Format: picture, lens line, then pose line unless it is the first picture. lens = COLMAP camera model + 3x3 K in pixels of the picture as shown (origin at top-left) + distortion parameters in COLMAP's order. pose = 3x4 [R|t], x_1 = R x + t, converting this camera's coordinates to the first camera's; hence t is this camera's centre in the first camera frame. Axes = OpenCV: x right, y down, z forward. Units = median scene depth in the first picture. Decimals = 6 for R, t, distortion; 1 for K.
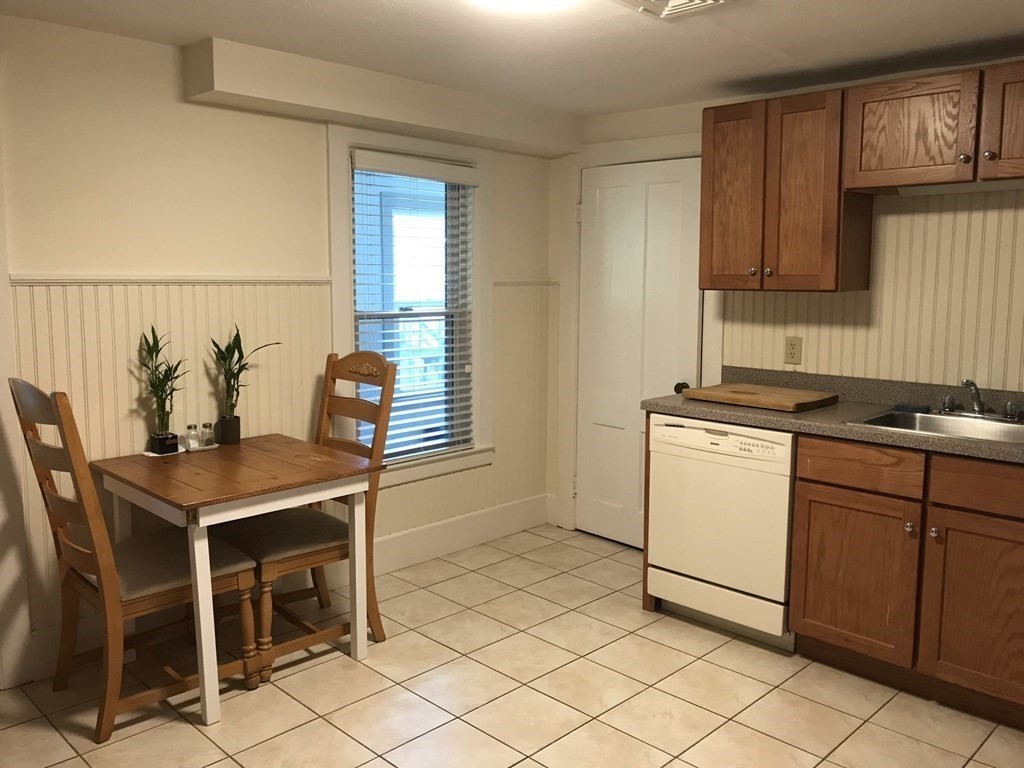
lens RADIAL K [[840.7, 0, 516.8], [0, 840.7, 377.6], [0, 0, 1]] dist [-0.000358, -0.001021]
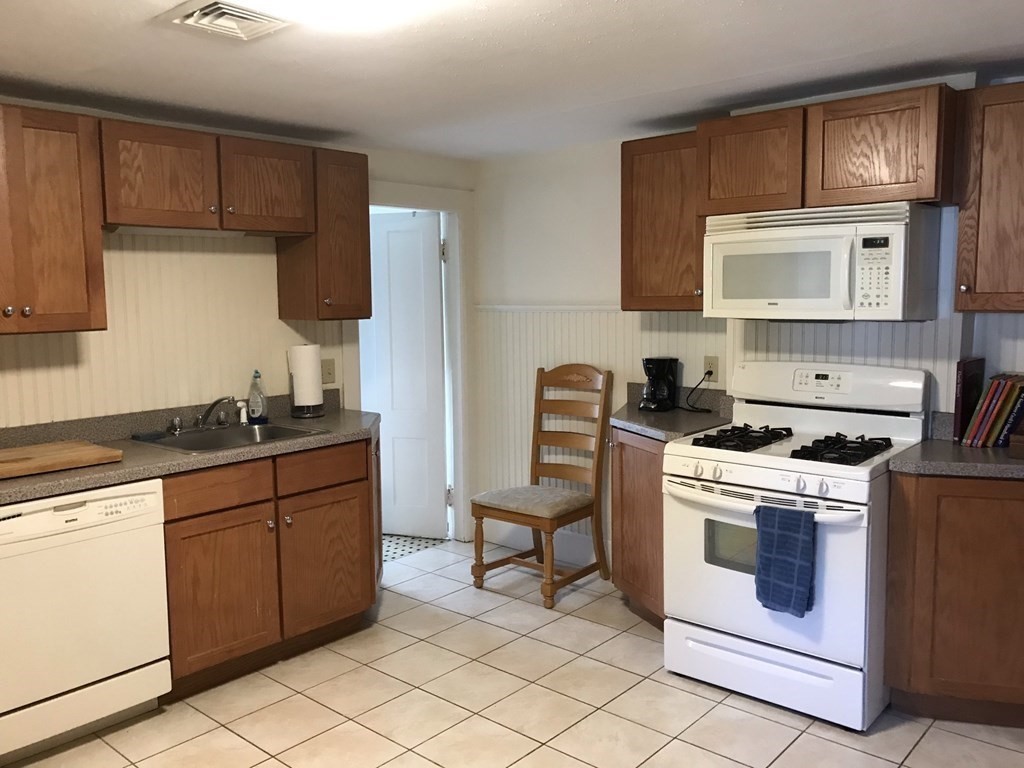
lens RADIAL K [[840.7, 0, 516.4], [0, 840.7, 384.3], [0, 0, 1]] dist [-0.000358, -0.001021]
pose [[-0.068220, -0.115280, 0.990988, -0.627886], [0.130300, 0.983764, 0.123409, -0.102404], [-0.989125, 0.137544, -0.052091, 0.623873]]
